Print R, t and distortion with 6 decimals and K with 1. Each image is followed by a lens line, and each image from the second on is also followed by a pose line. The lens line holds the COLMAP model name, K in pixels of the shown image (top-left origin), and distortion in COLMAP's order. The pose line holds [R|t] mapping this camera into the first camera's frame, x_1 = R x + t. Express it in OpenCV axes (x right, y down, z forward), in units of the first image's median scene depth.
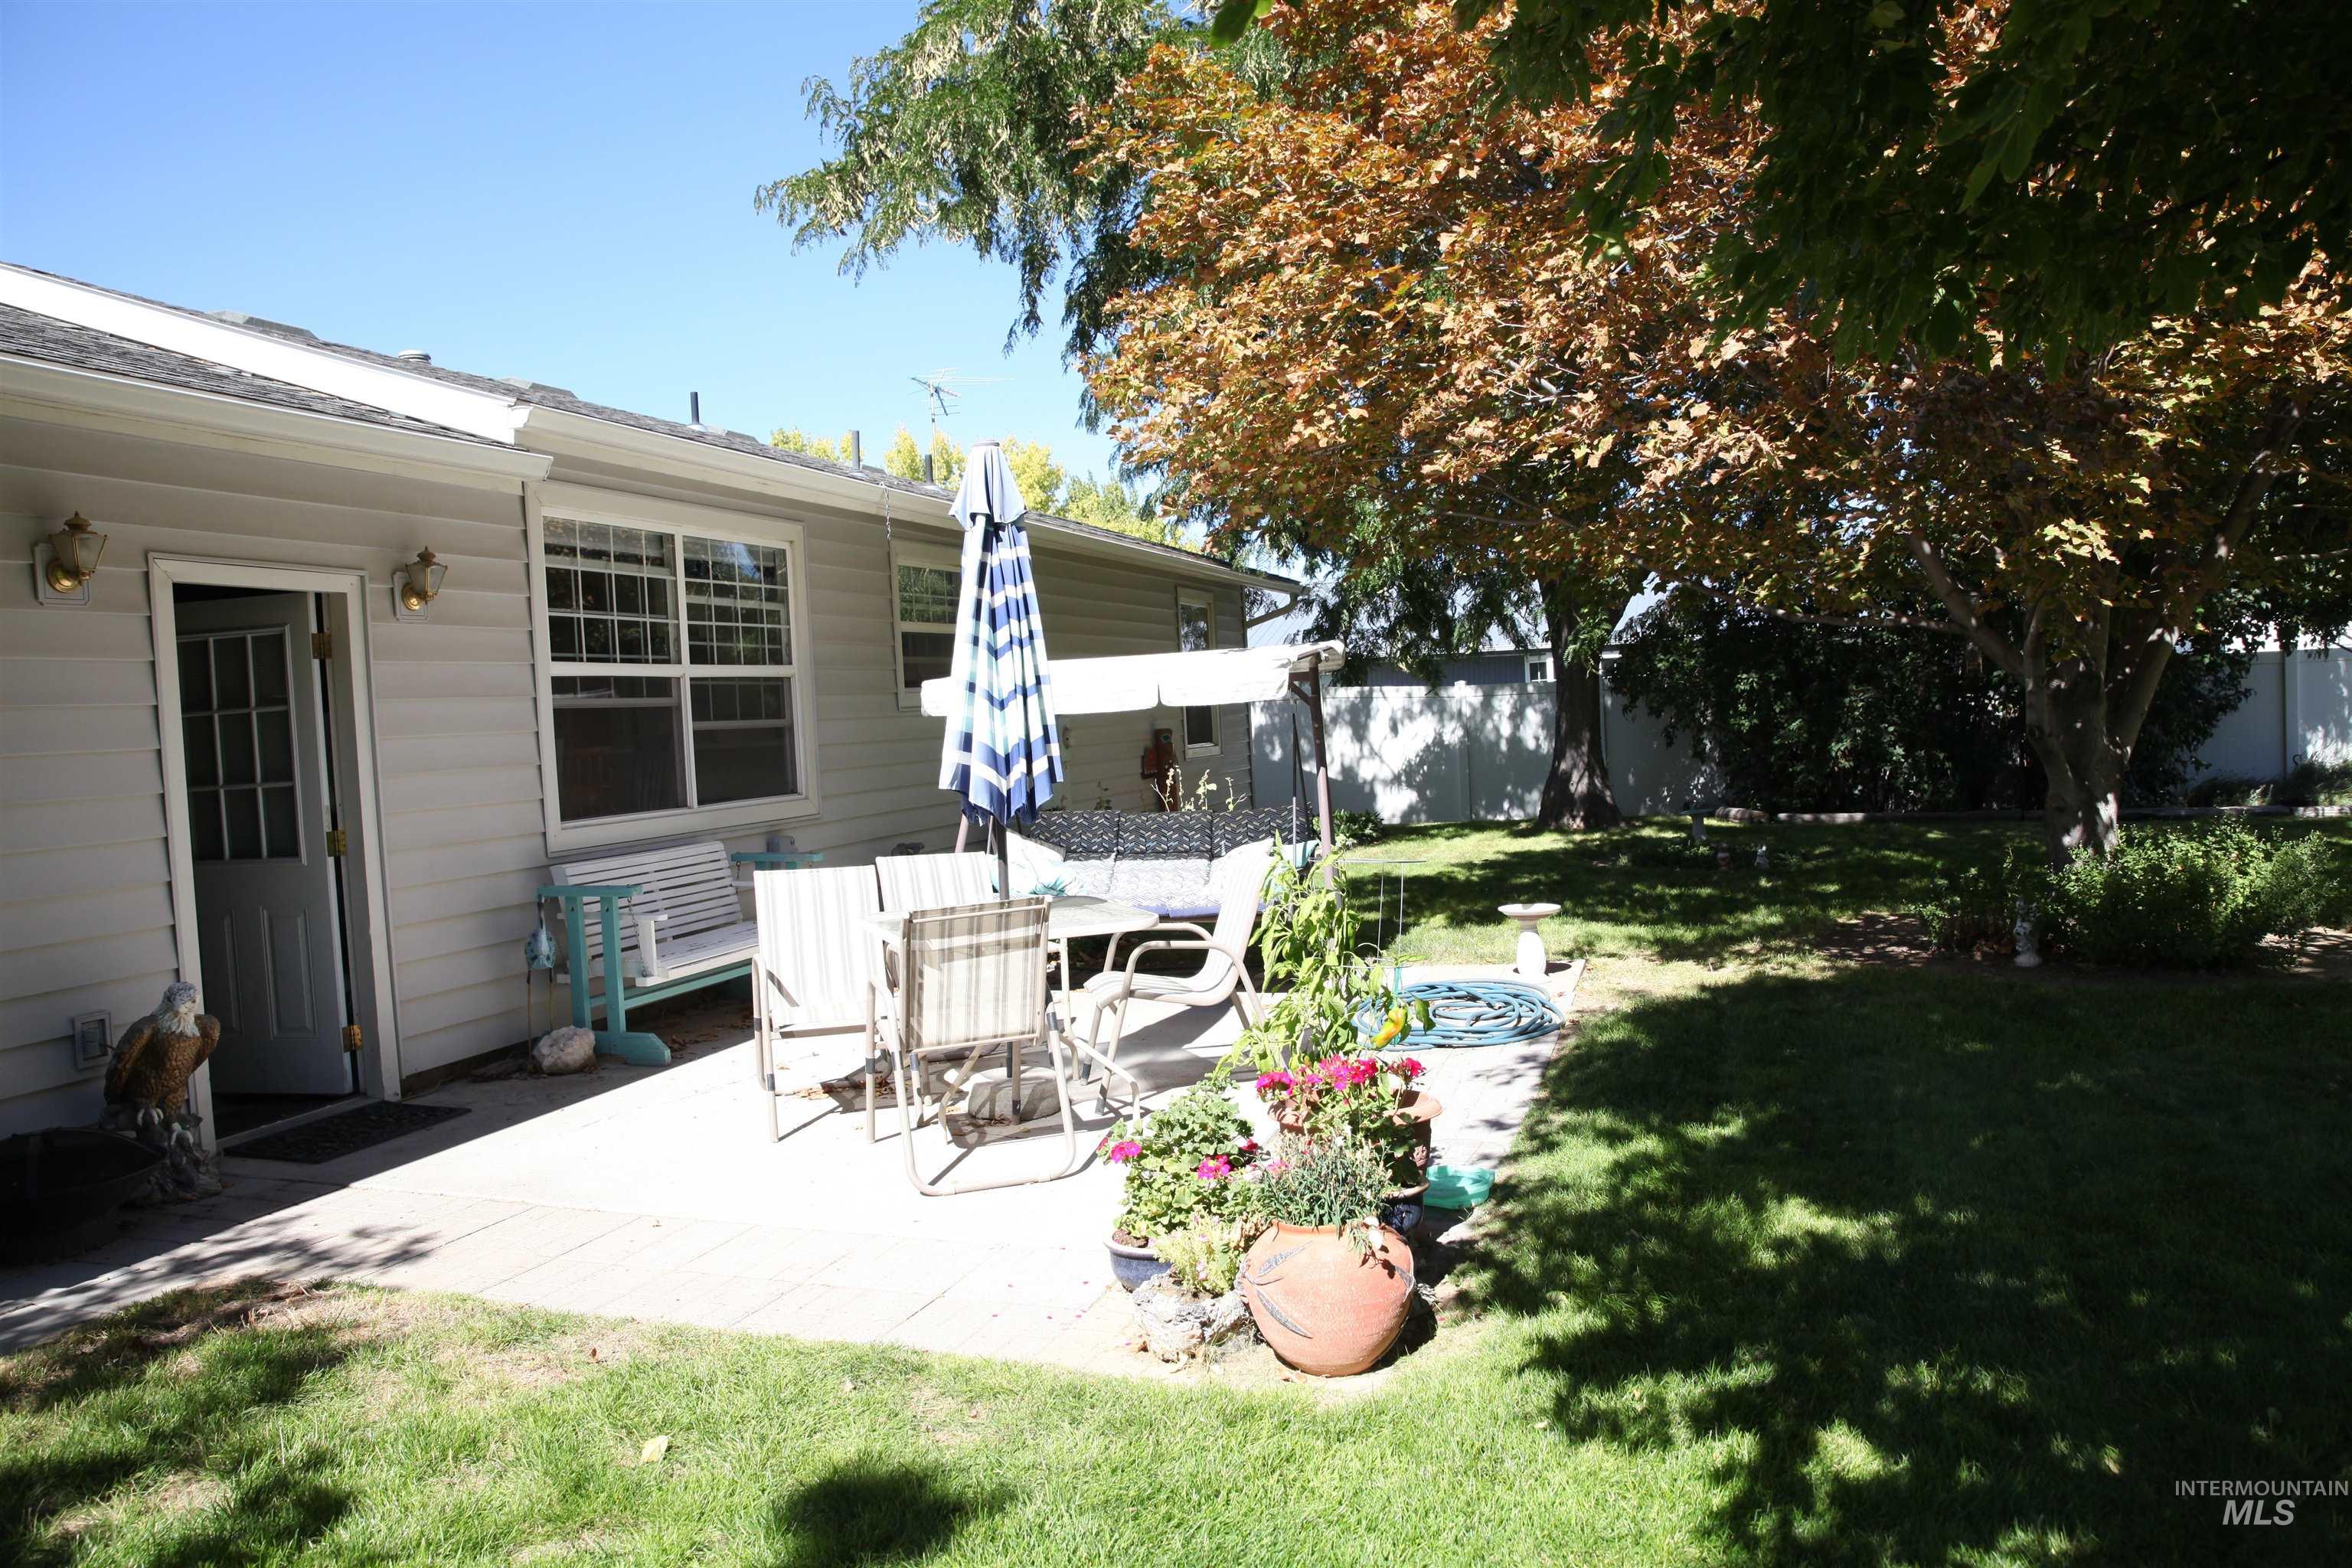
lens RADIAL K [[1603.2, 0, 1176.0], [0, 1603.2, 784.0], [0, 0, 1]] dist [-0.105466, 0.081224]
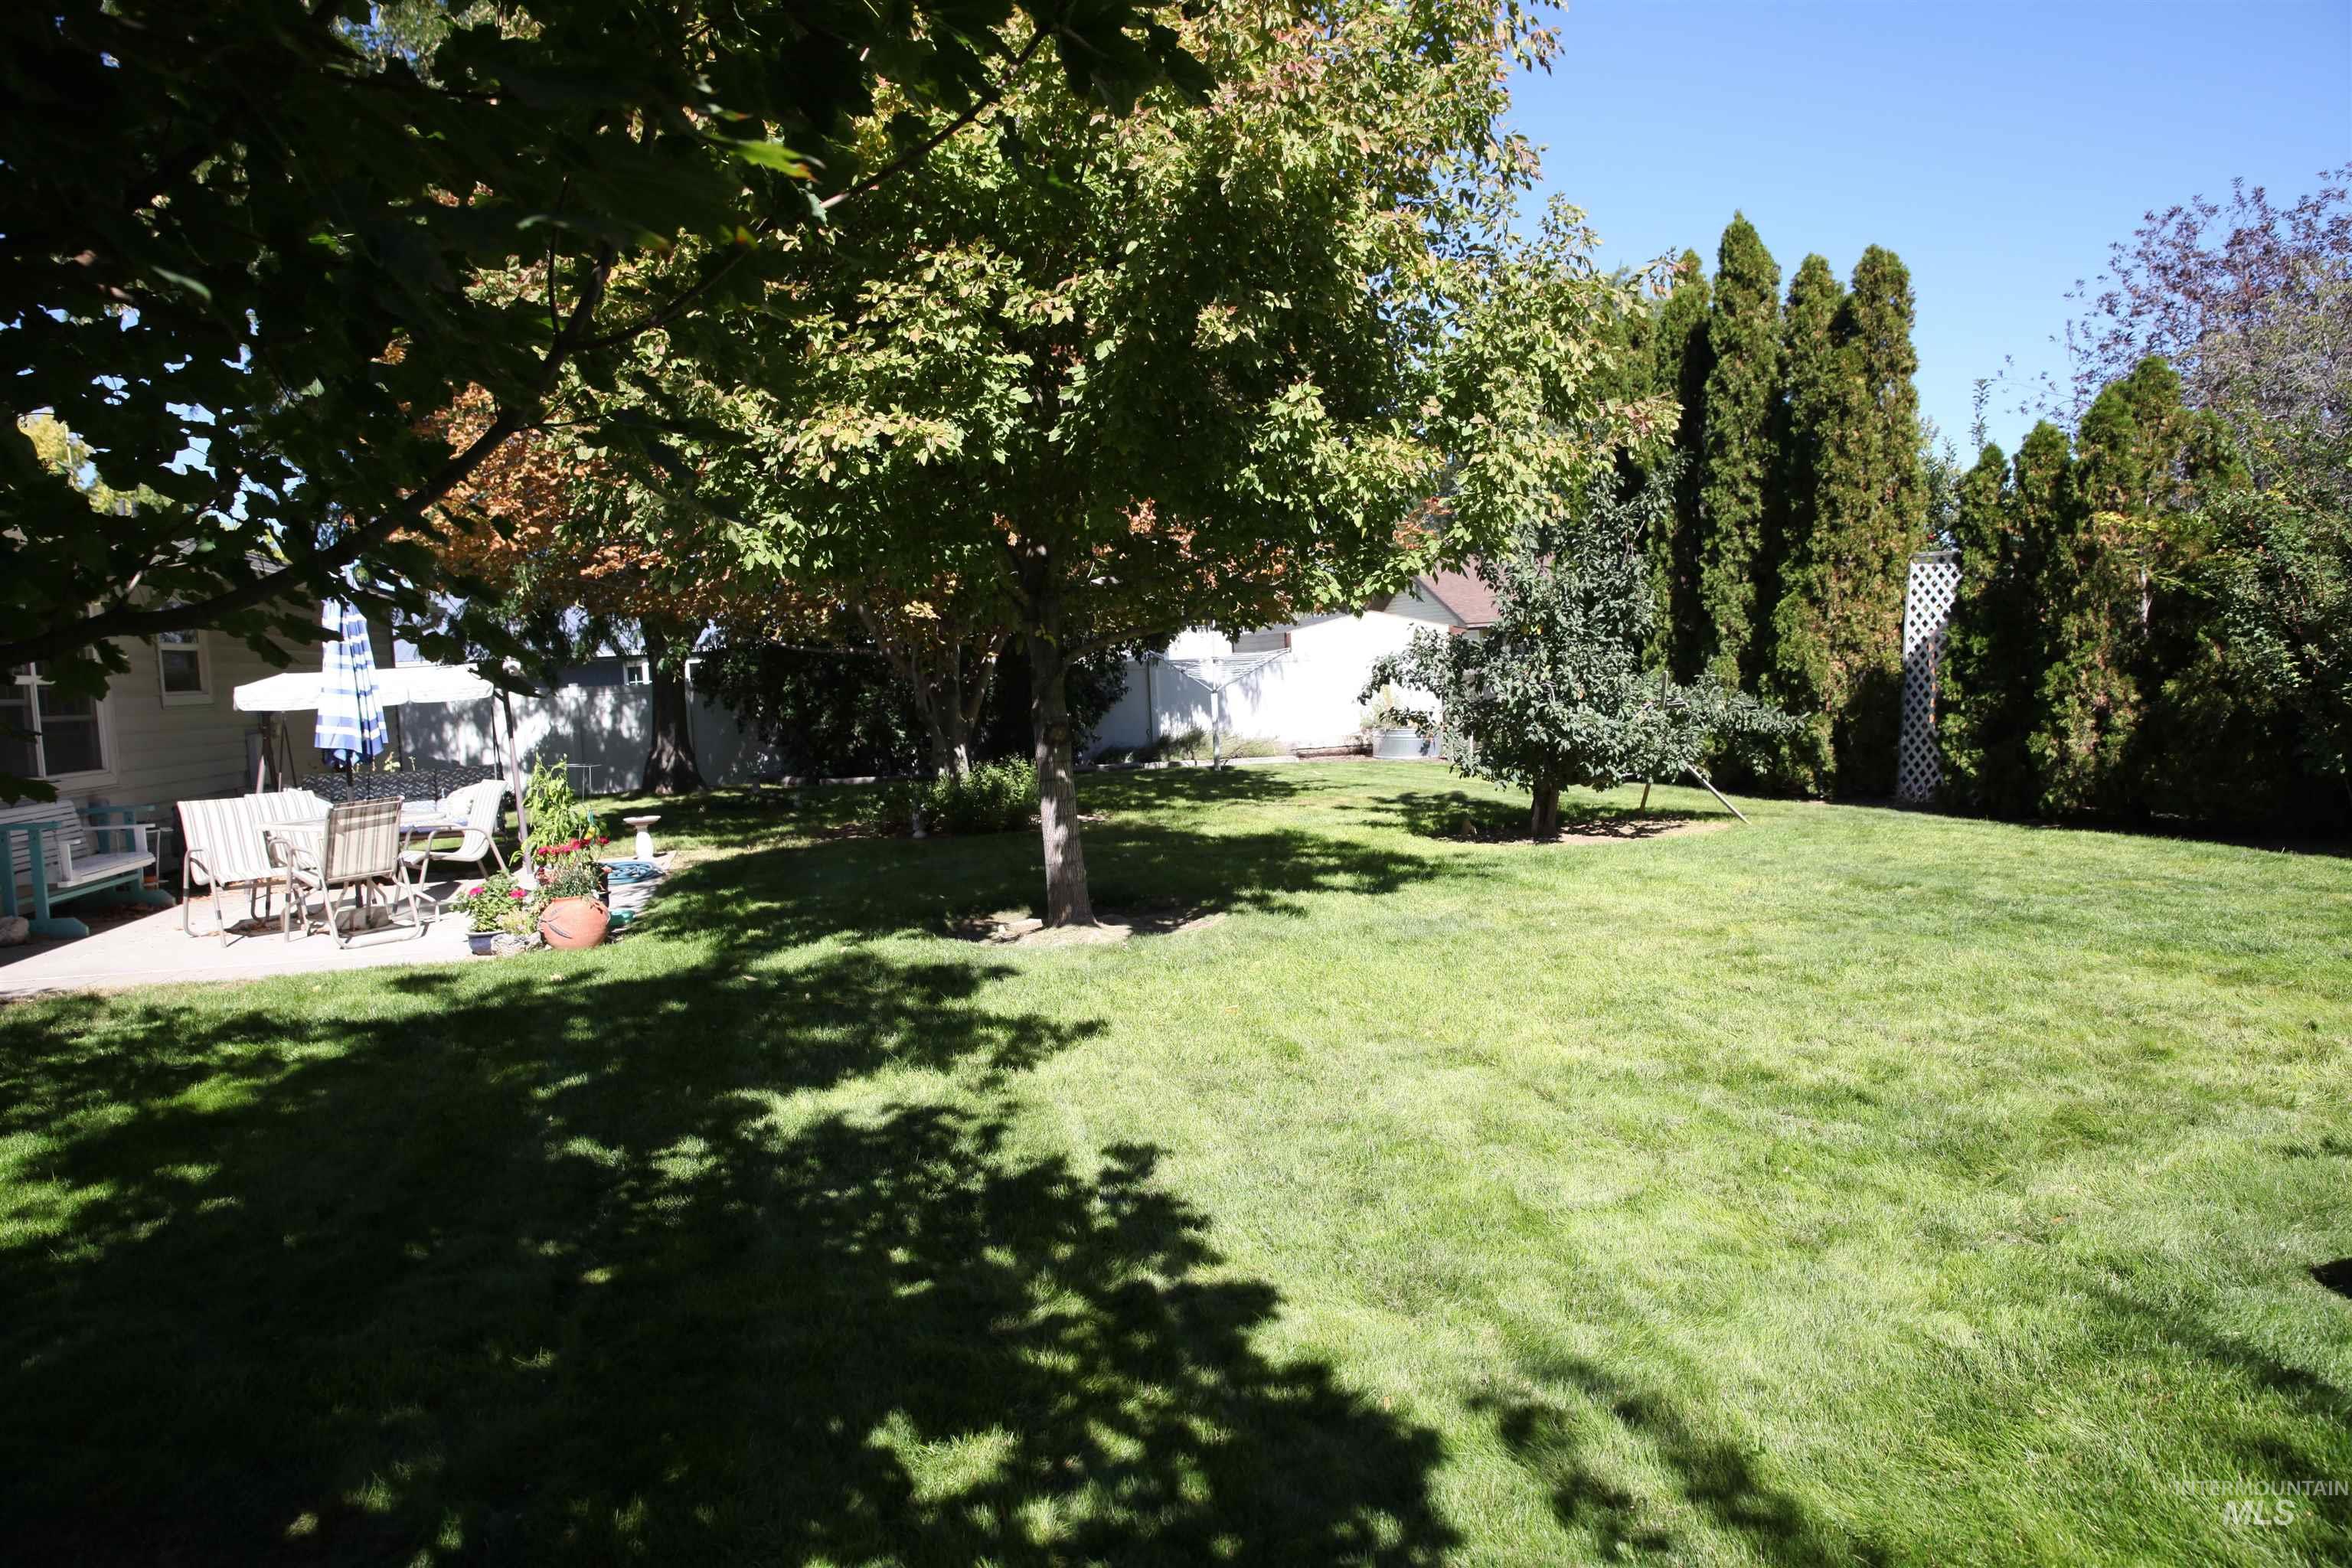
lens RADIAL K [[1603.2, 0, 1176.0], [0, 1603.2, 784.0], [0, 0, 1]] dist [-0.105466, 0.081224]
pose [[0.850285, -0.033569, 0.525252, -0.170924], [0.032982, 0.999401, 0.010480, 0.039175], [-0.525289, 0.008413, 0.850882, -0.700293]]
